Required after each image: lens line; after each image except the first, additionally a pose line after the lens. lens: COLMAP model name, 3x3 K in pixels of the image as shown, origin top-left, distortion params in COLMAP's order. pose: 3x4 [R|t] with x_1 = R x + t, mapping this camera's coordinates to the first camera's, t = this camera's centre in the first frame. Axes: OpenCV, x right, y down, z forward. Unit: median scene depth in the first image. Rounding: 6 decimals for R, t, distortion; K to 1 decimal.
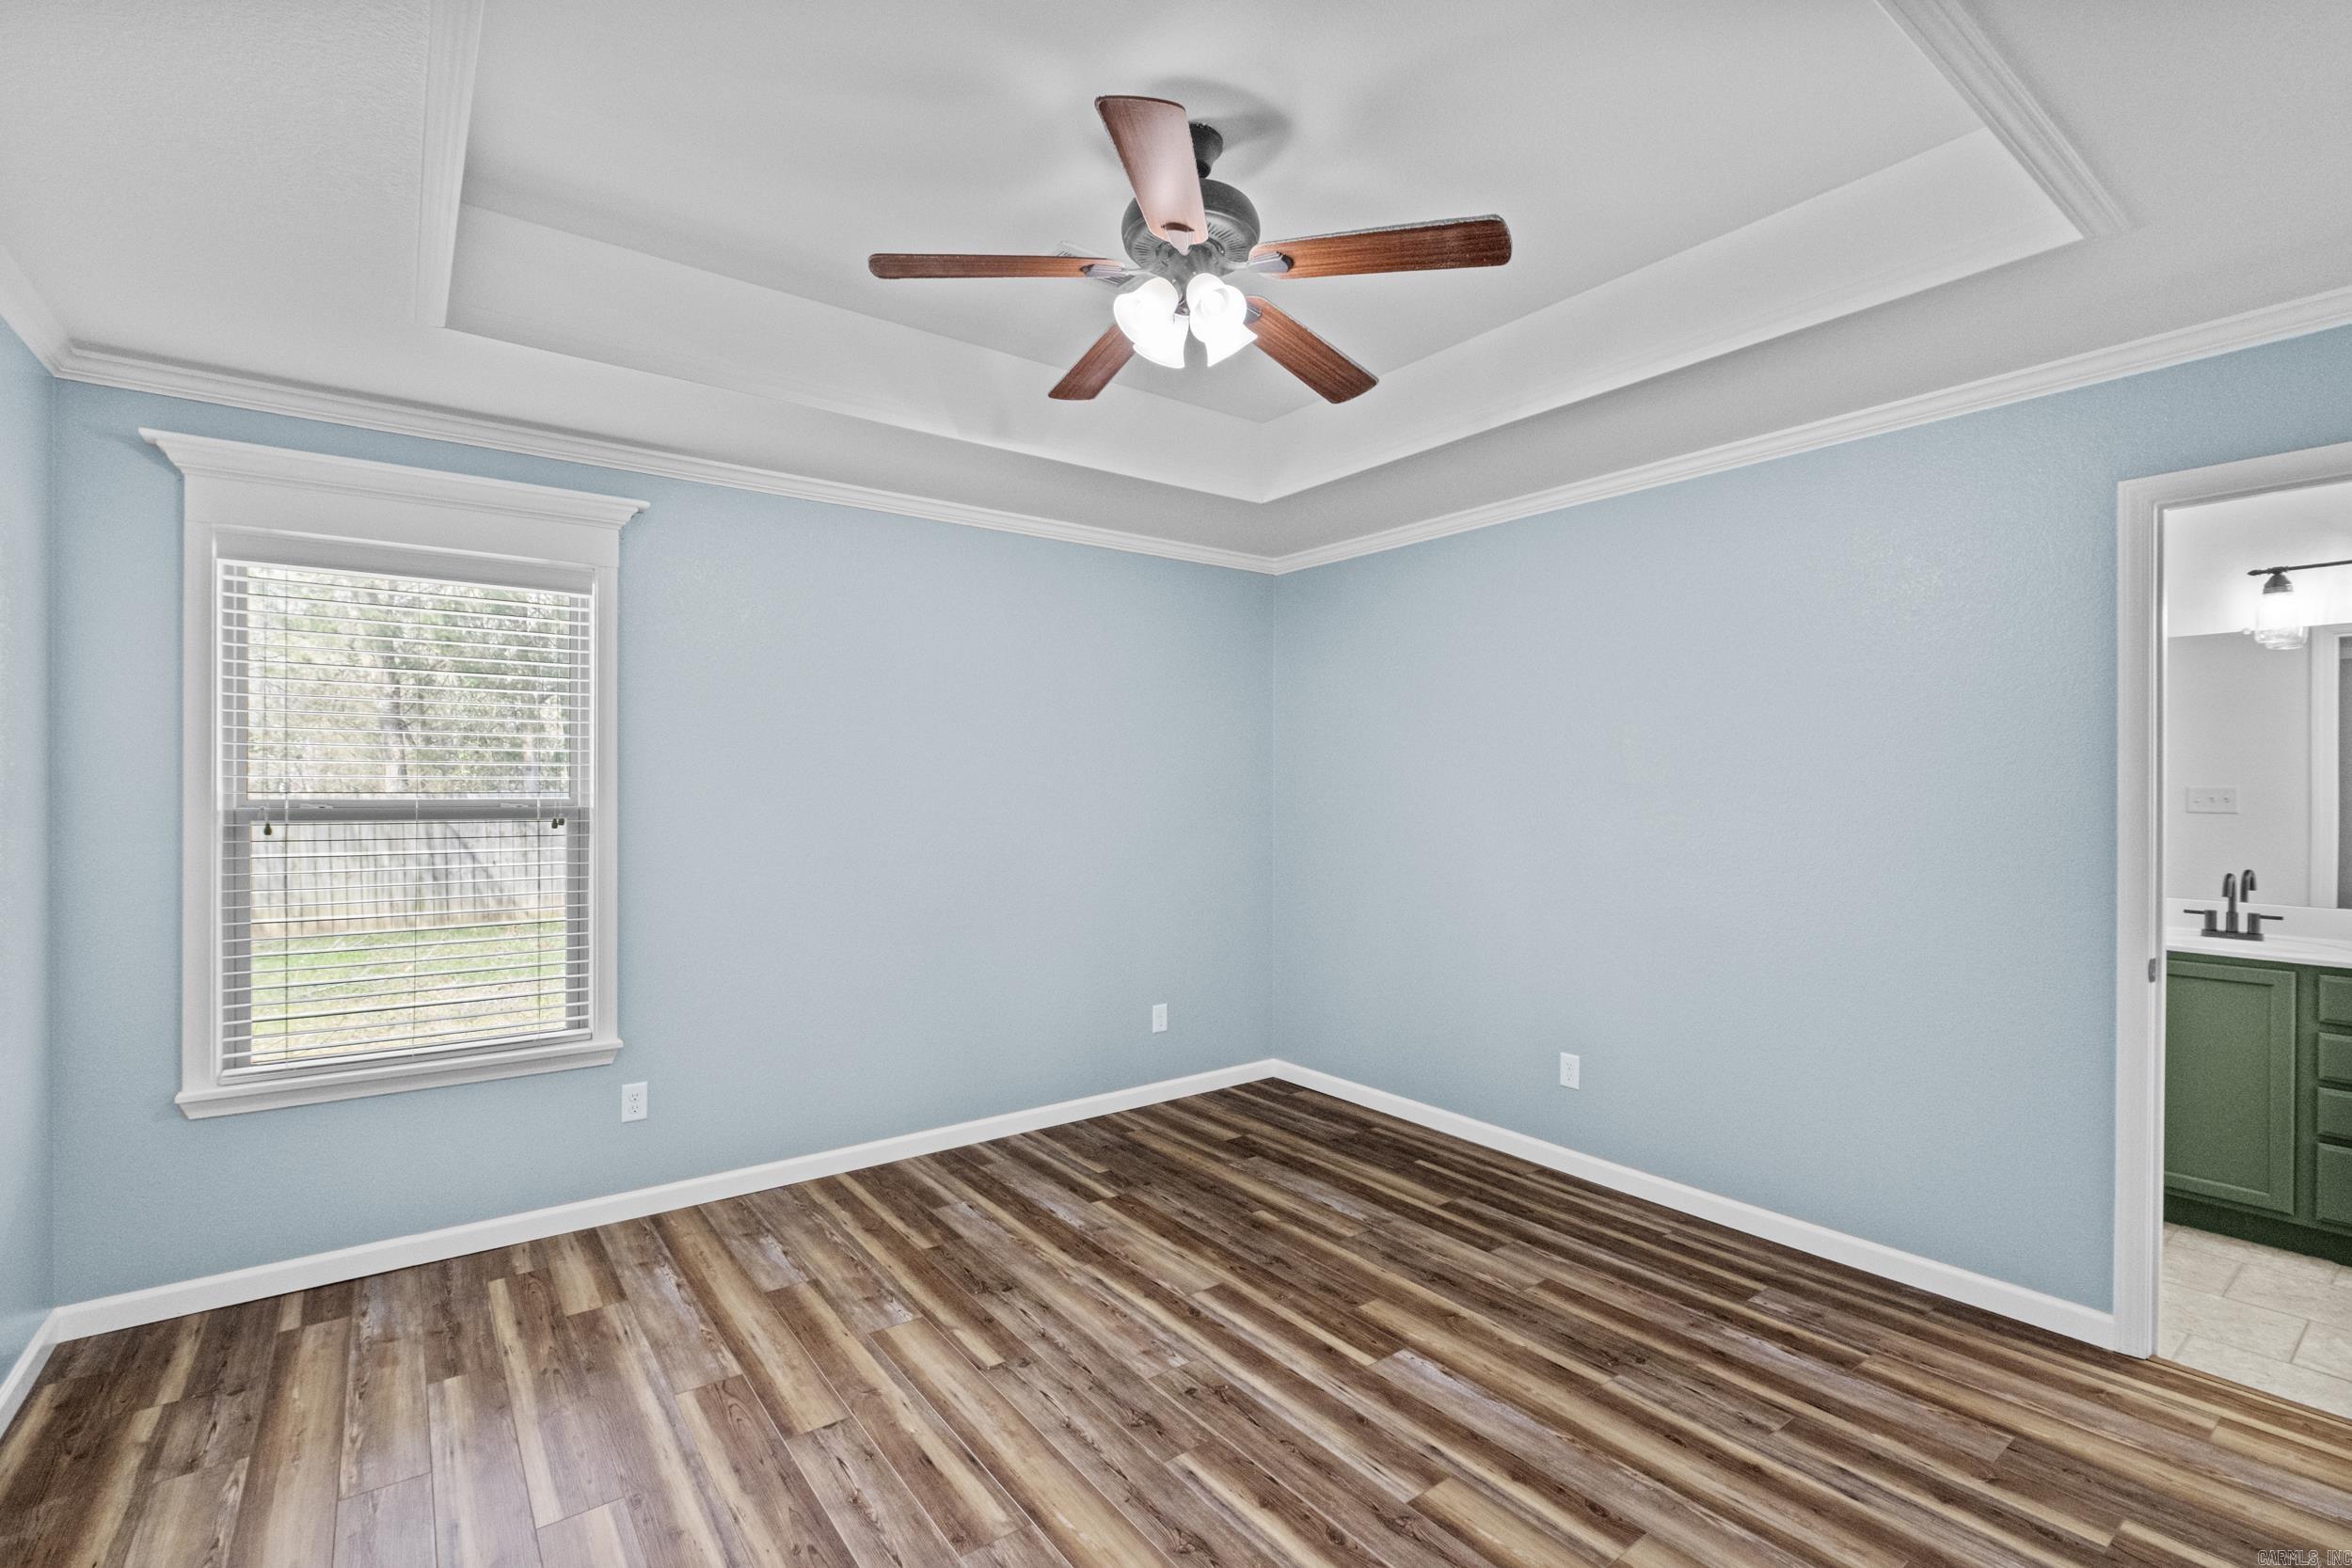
lens RADIAL K [[1041.4, 0, 1161.3], [0, 1041.4, 792.4], [0, 0, 1]] dist [-0.005389, -0.001051]
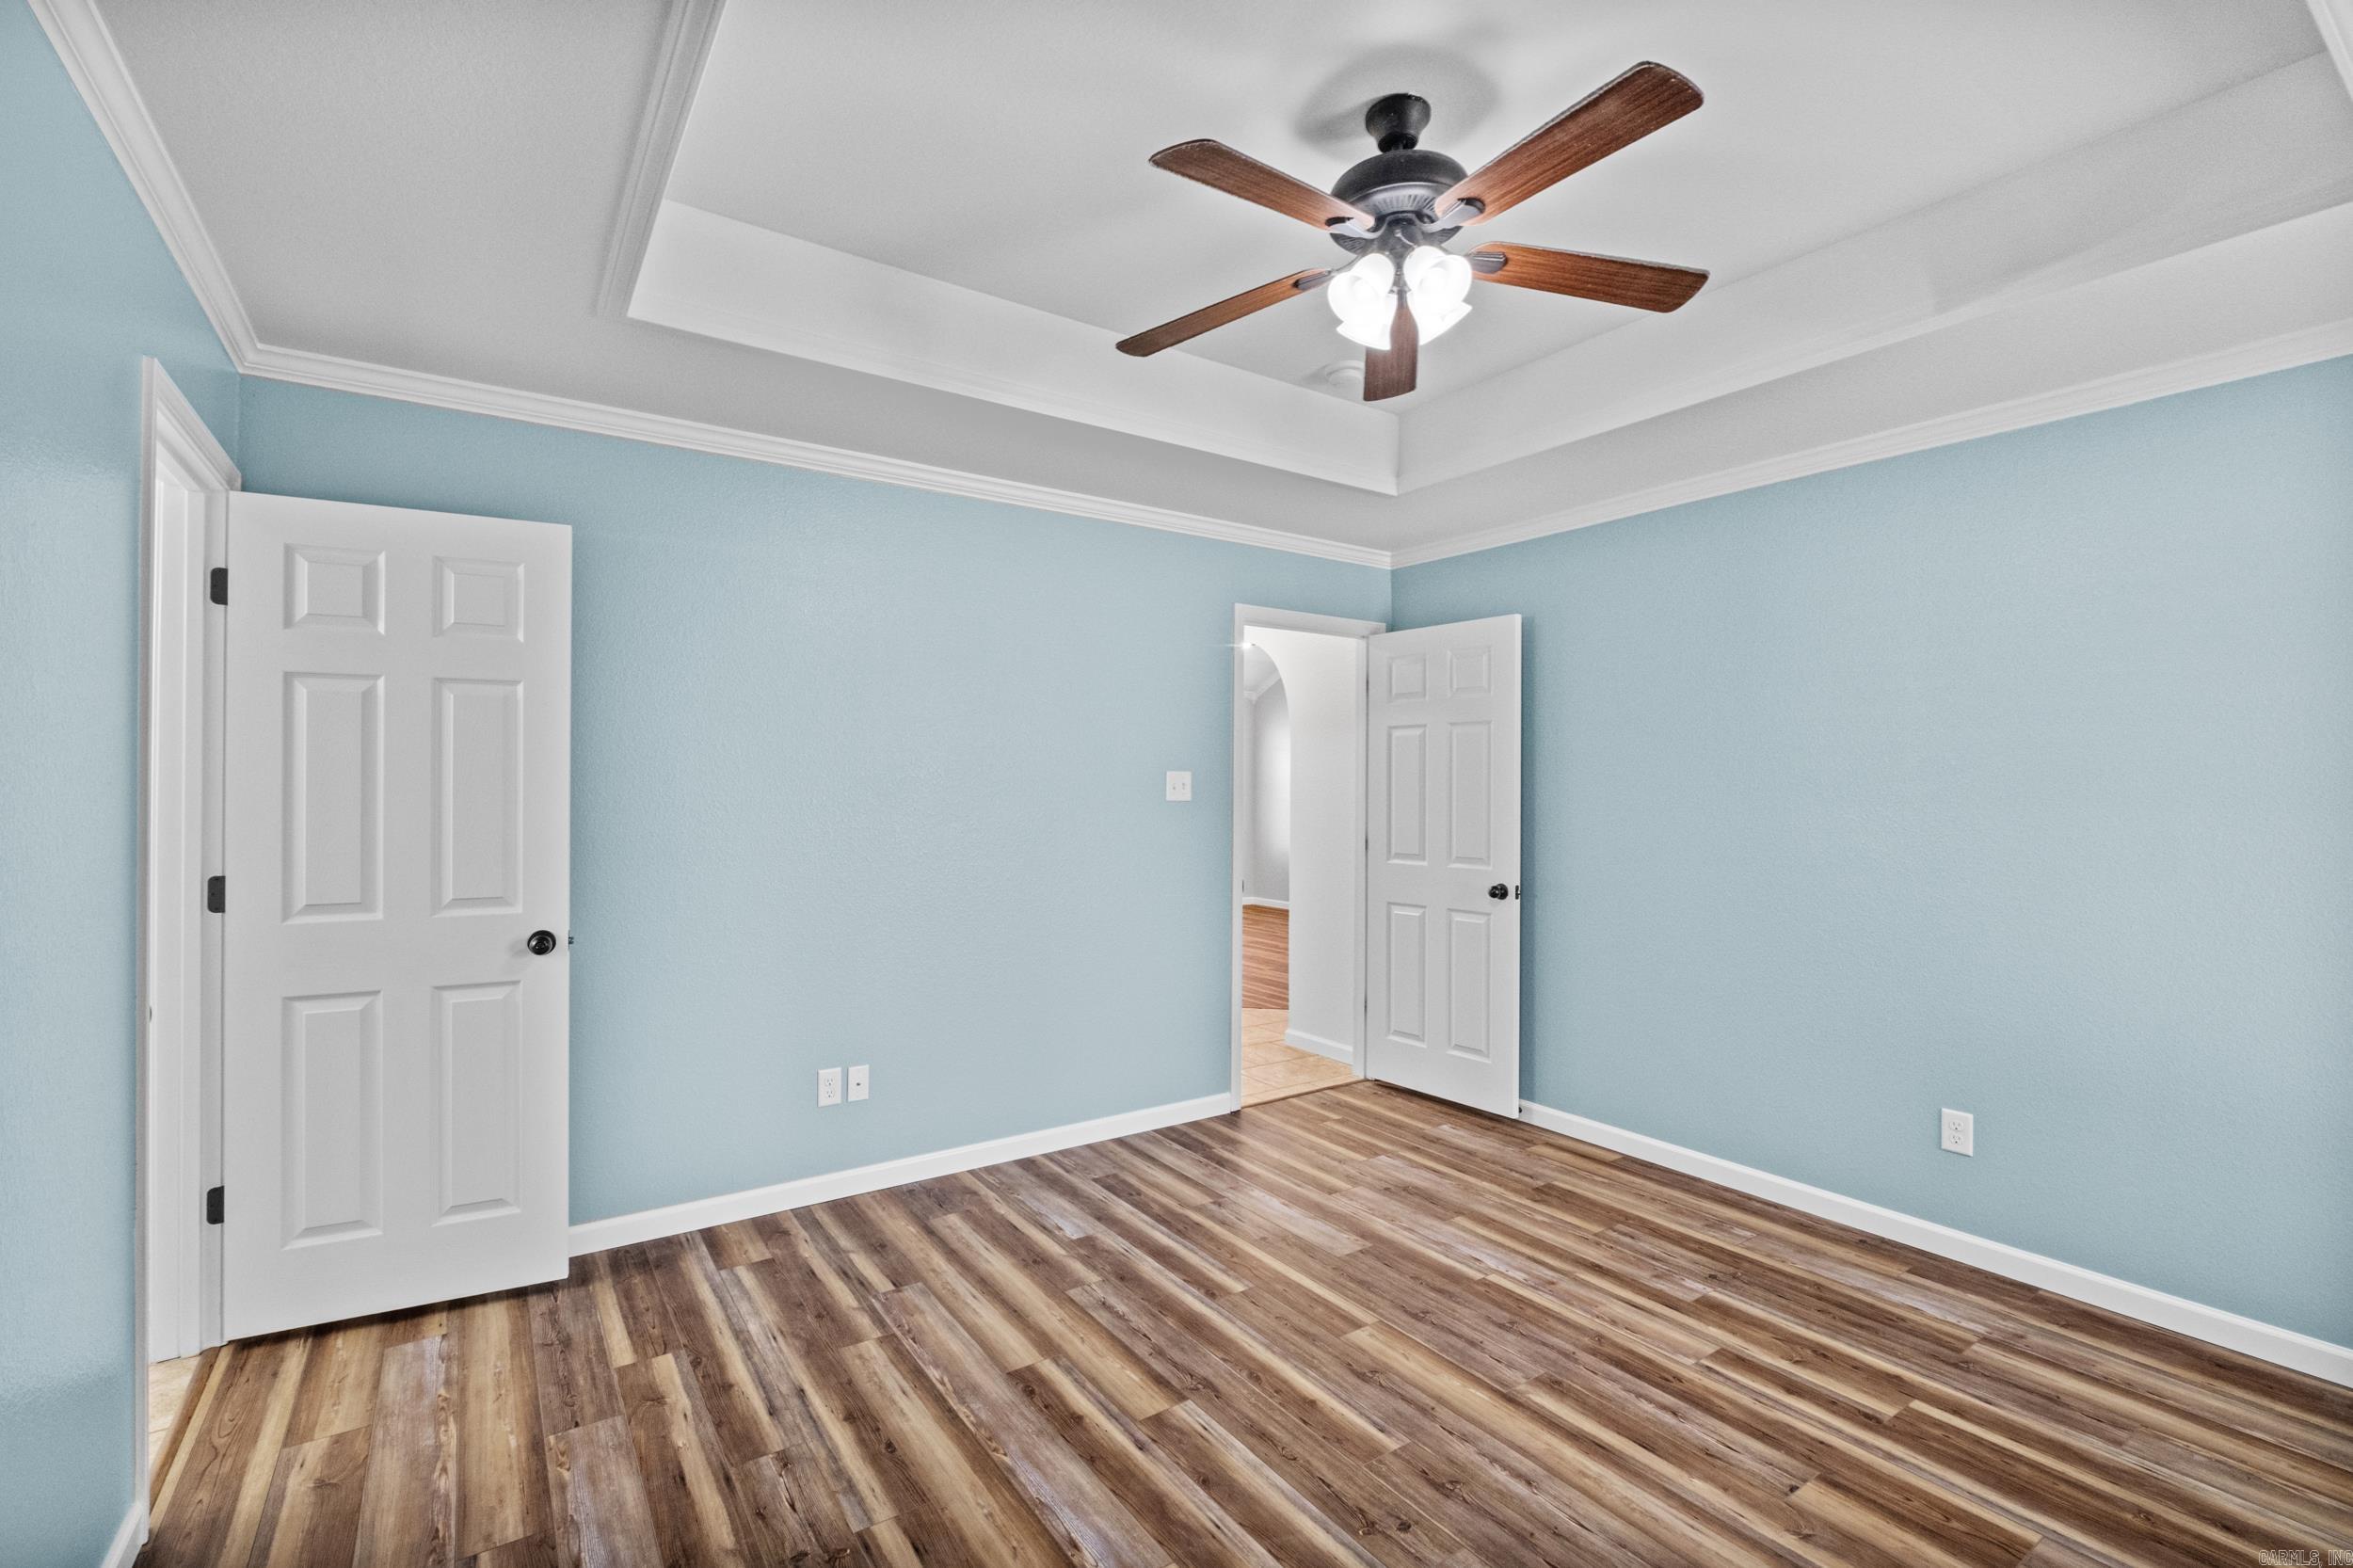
lens RADIAL K [[1030.4, 0, 1163.8], [0, 1030.4, 786.2], [0, 0, 1]] dist [-0.006545, -0.000762]
pose [[-0.999217, -0.005014, 0.039243, 0.210424], [-0.005042, 0.999987, -0.000622, 0.000759], [-0.039239, -0.000819, -0.999230, 2.032874]]
